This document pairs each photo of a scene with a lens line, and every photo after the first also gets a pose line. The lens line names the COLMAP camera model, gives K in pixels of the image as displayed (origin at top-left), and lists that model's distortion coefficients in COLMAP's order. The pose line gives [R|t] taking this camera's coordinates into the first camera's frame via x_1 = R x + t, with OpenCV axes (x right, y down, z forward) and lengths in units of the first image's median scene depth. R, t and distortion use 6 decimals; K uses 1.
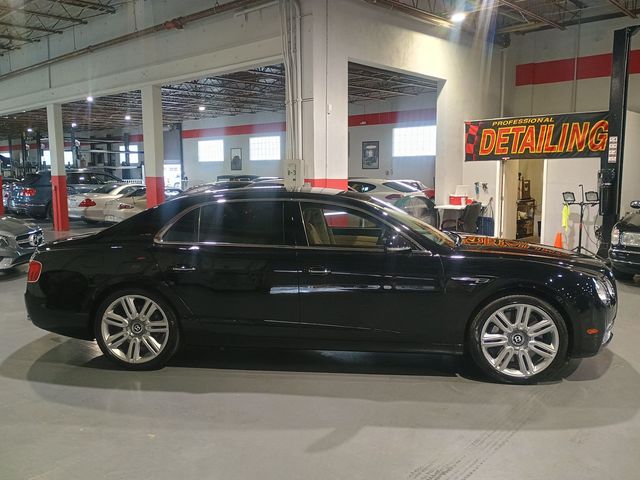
lens RADIAL K [[552.7, 0, 321.9], [0, 552.7, 239.6], [0, 0, 1]] dist [0.052580, -0.064697]
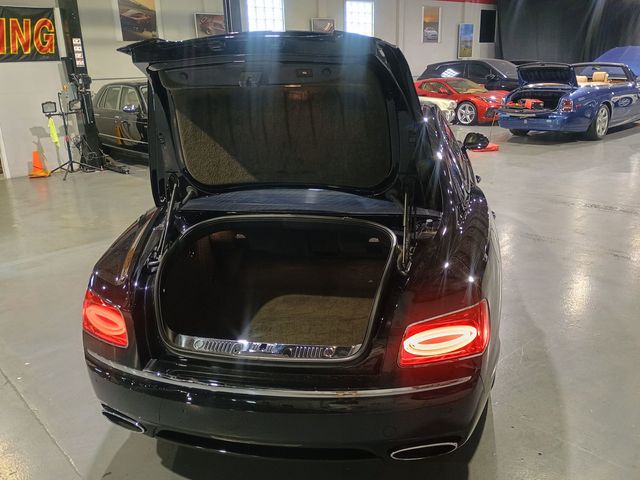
lens RADIAL K [[552.7, 0, 320.3], [0, 552.7, 236.4], [0, 0, 1]] dist [0.052580, -0.064697]
pose [[0.065399, -0.303739, 0.950508, -0.423027], [0.138556, 0.946084, 0.292793, -0.081086], [-0.988193, 0.112550, 0.103958, 0.493548]]
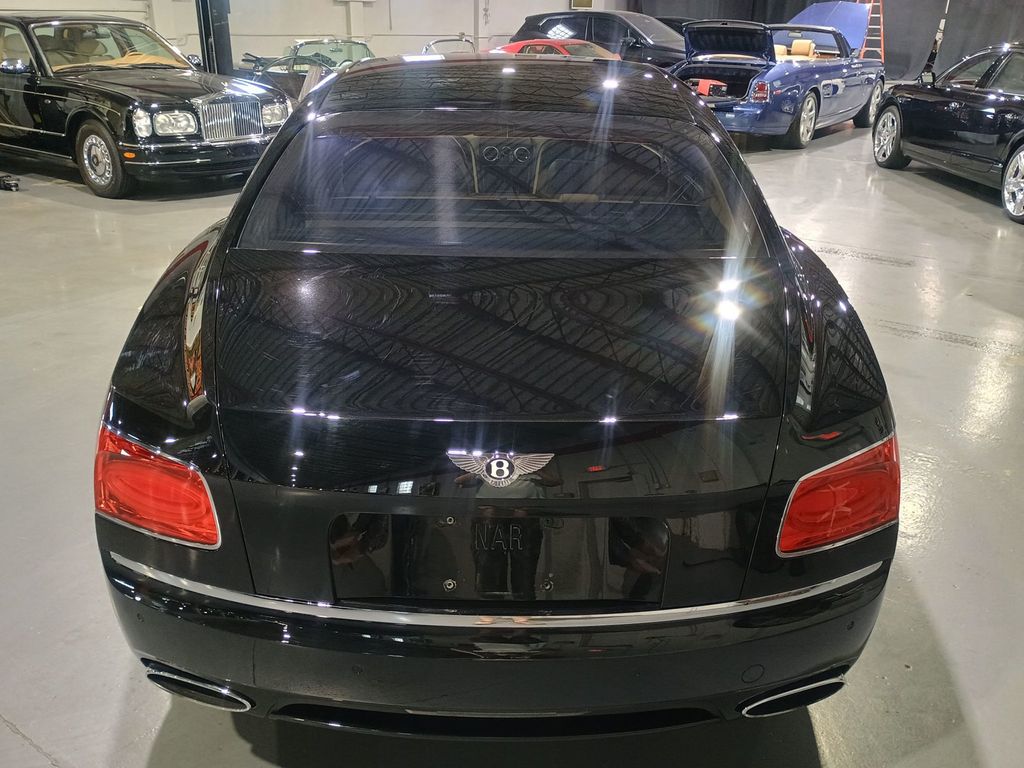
lens RADIAL K [[884.3, 0, 513.5], [0, 884.3, 369.4], [0, 0, 1]] dist [0.052580, -0.064697]
pose [[-0.131772, -0.377422, 0.916618, -0.382115], [0.086781, 0.916739, 0.389948, -0.079201], [-0.987474, 0.130929, -0.088048, 0.546307]]
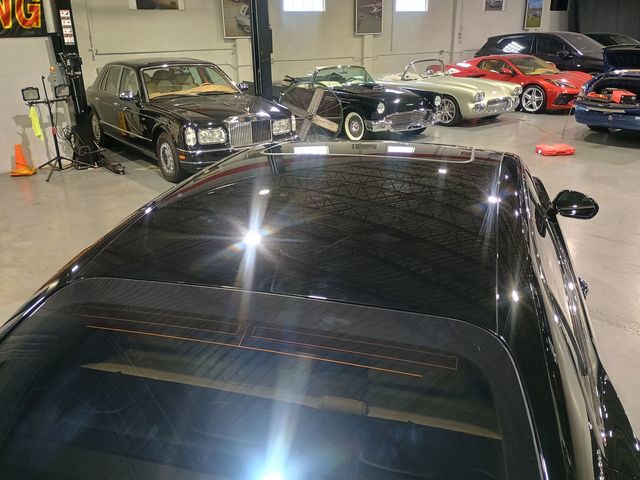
lens RADIAL K [[552.7, 0, 316.4], [0, 552.7, 240.8], [0, 0, 1]] dist [0.052580, -0.064697]
pose [[0.158290, -0.362613, 0.918398, -0.248135], [0.125345, 0.929979, 0.345582, -0.102243], [-0.979404, 0.060414, 0.192658, 0.481952]]
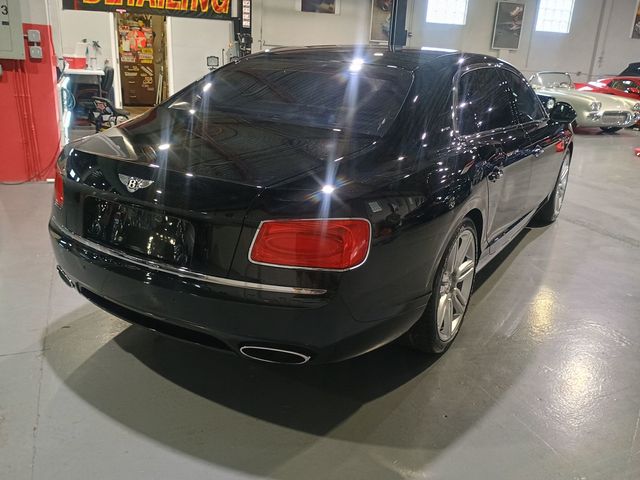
lens RADIAL K [[552.7, 0, 319.1], [0, 552.7, 238.1], [0, 0, 1]] dist [0.052580, -0.064697]
pose [[0.408489, -0.276419, 0.869902, -0.410384], [0.050494, 0.958426, 0.280838, -0.042986], [-0.911366, -0.070794, 0.405464, 0.399302]]
